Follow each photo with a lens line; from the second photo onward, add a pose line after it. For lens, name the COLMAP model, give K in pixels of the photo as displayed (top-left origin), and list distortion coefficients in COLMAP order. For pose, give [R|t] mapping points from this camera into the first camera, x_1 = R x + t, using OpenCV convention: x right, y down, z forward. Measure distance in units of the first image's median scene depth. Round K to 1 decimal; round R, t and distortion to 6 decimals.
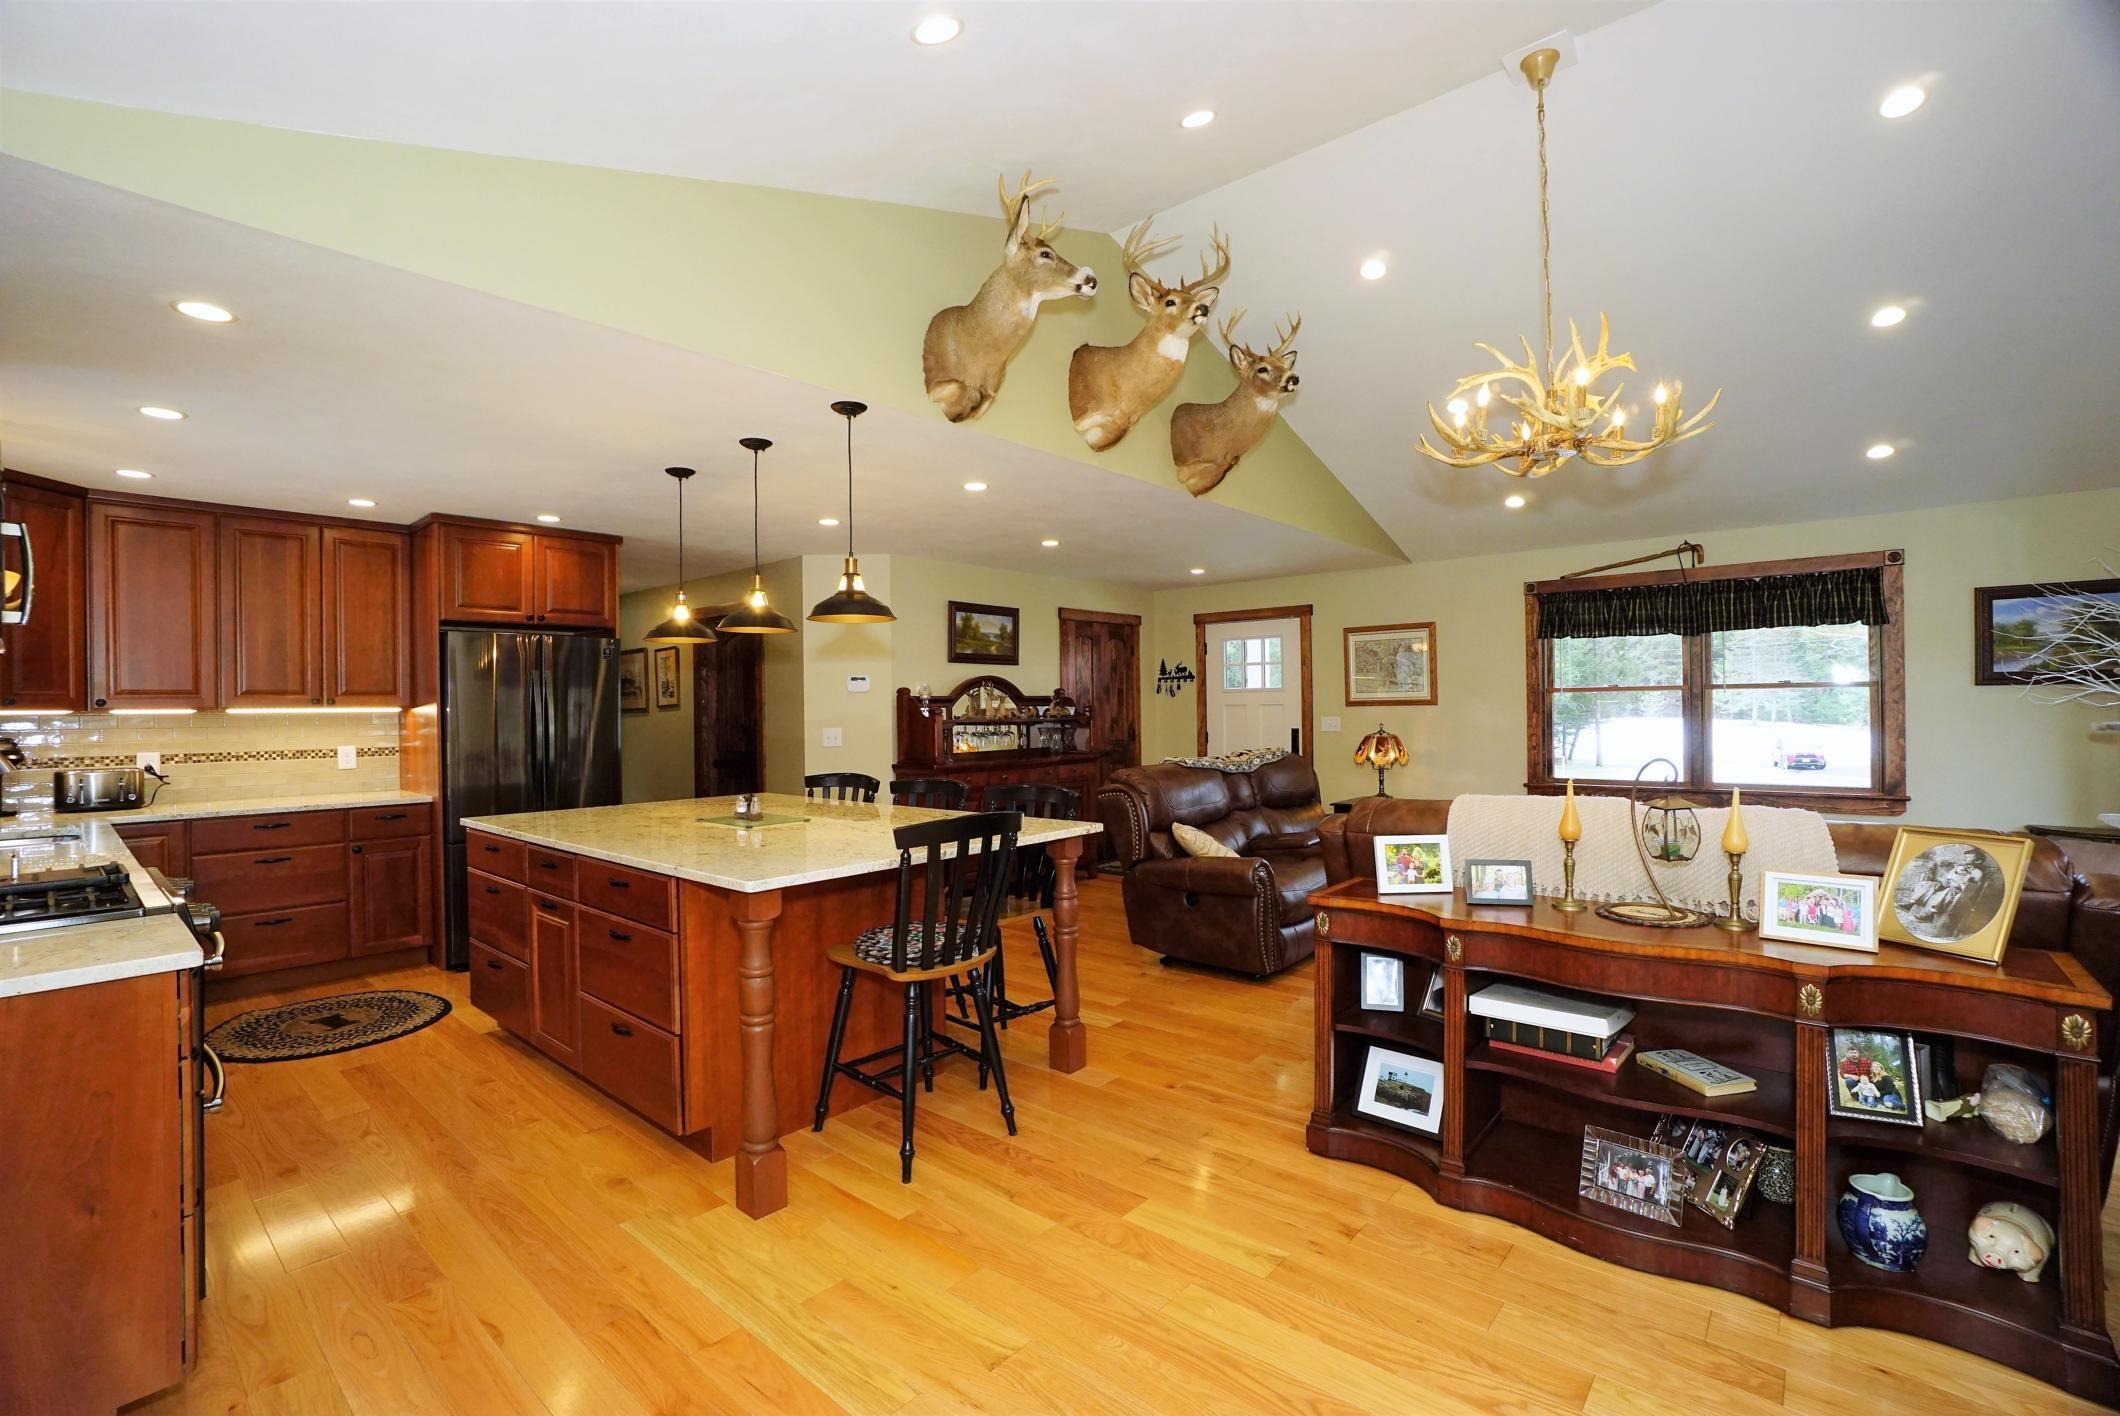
lens RADIAL K [[943.0, 0, 1060.0], [0, 943.0, 708.0], [0, 0, 1]] dist [-0.069448, 0.025406]
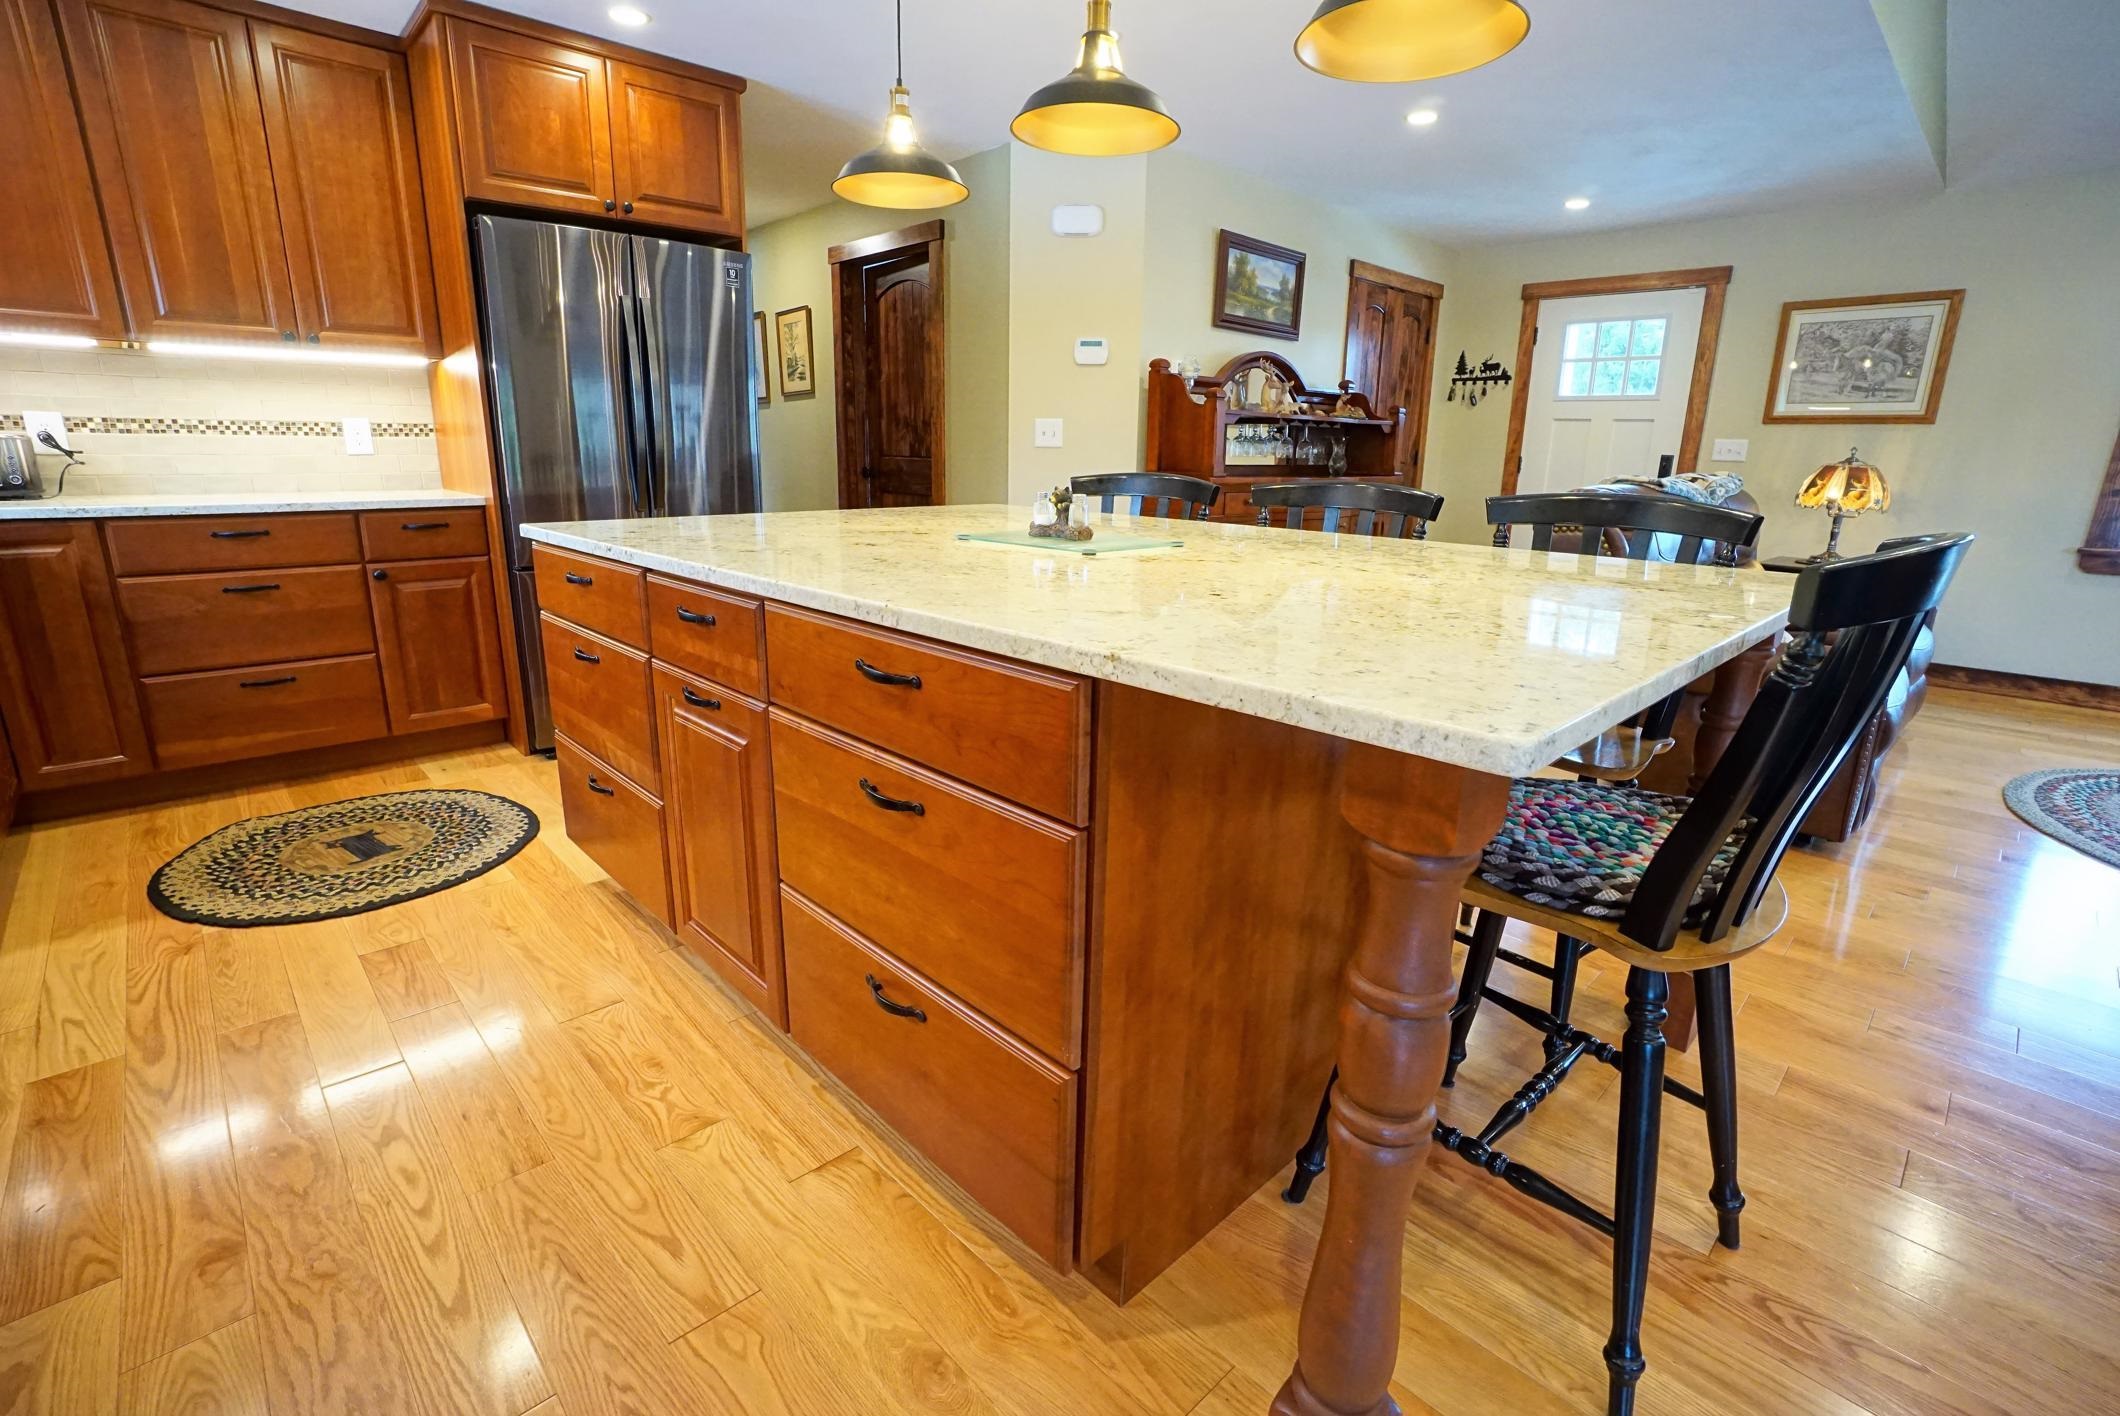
lens RADIAL K [[973.1, 0, 1060.0], [0, 973.1, 708.0], [0, 0, 1]] dist [-0.060786, 0.023155]
pose [[0.995000, 0.053472, -0.084353, -0.203580], [-0.029799, 0.965076, 0.260269, 0.050318], [0.095324, -0.256454, 0.961844, 0.333805]]
